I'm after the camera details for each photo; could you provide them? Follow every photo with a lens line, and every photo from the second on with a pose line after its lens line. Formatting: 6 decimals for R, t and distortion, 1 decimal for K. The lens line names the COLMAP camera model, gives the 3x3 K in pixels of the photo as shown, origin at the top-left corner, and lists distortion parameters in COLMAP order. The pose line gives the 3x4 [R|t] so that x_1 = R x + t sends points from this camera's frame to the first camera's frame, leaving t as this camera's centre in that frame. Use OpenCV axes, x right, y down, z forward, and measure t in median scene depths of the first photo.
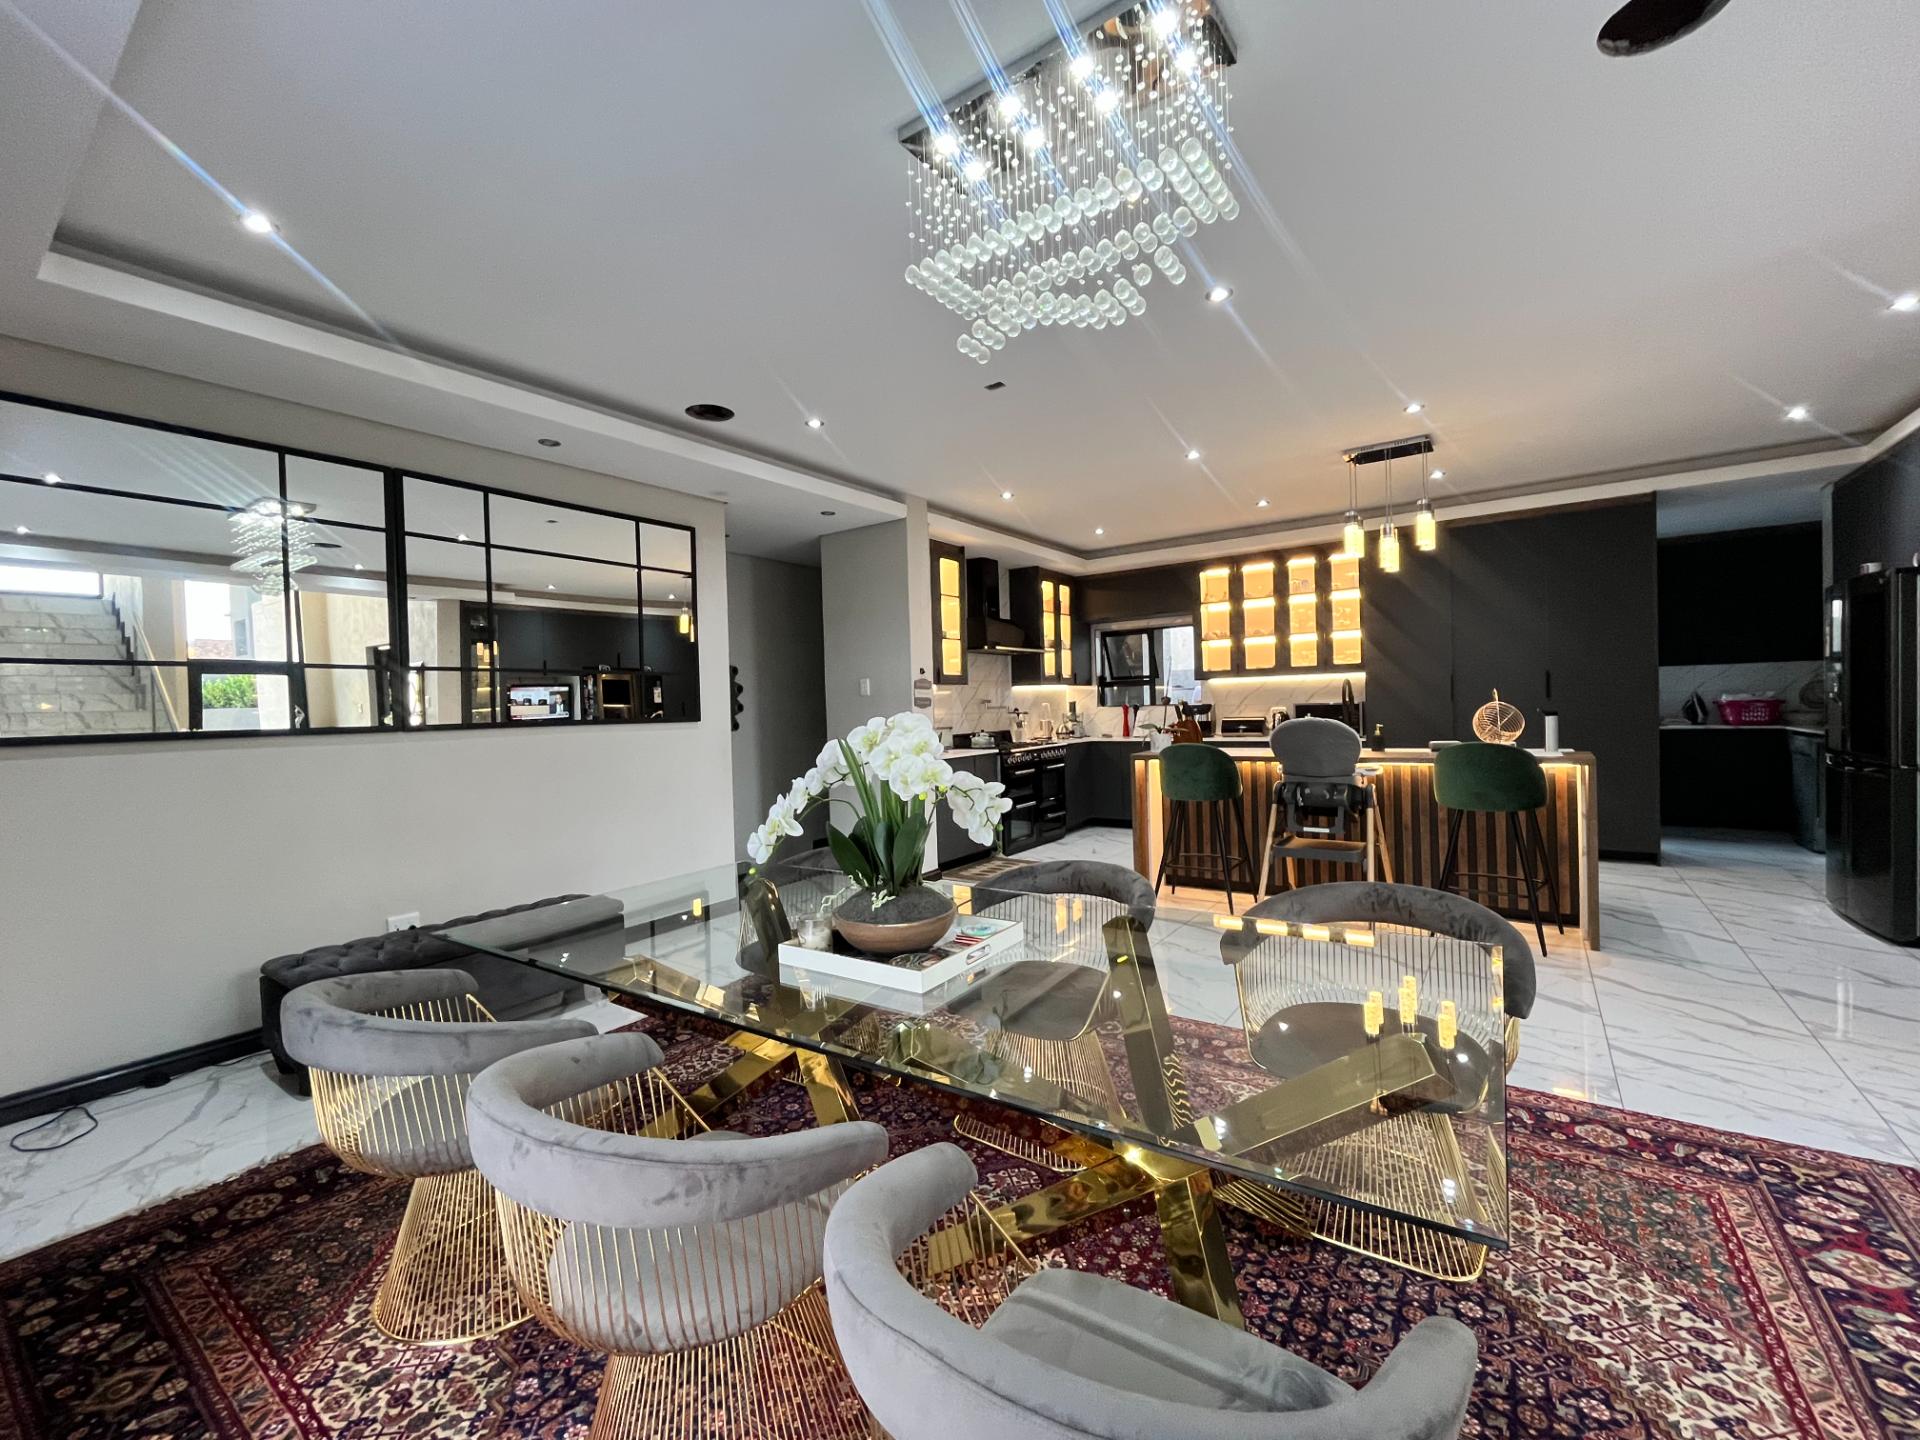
lens RADIAL K [[787.5, 0, 960.0], [0, 787.5, 720.0], [0, 0, 1]] dist [-0.002621, 0.000572]
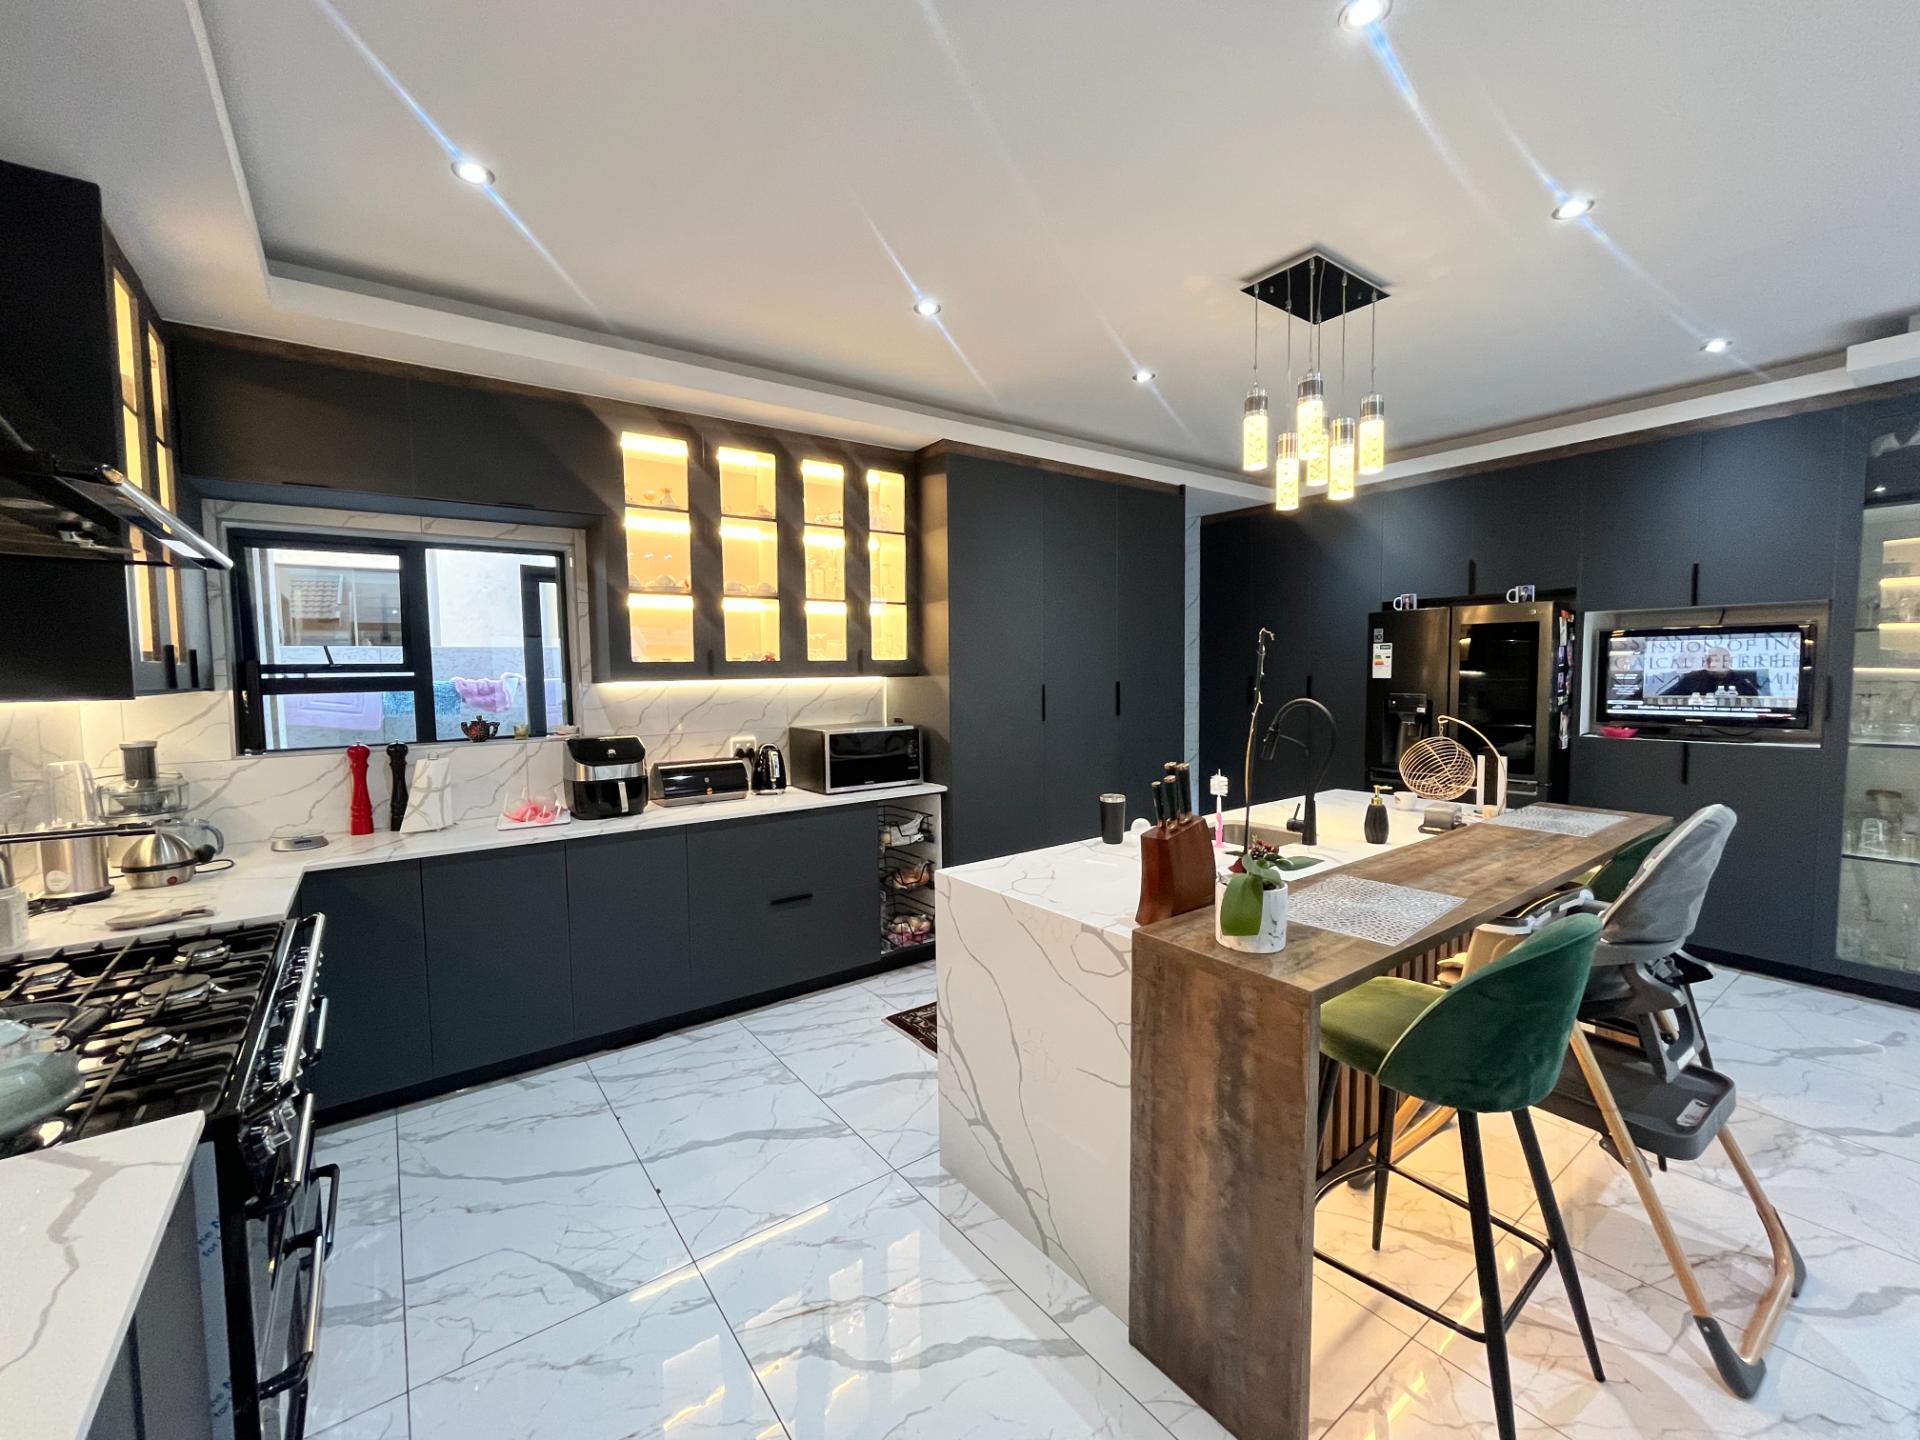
lens RADIAL K [[787.5, 0, 960.0], [0, 787.5, 720.0], [0, 0, 1]] dist [-0.002621, 0.000572]
pose [[0.326257, -0.042926, 0.944306, -0.048239], [0.014113, 0.999078, 0.040540, -0.048155], [-0.945176, 0.000101, 0.326562, 0.702196]]
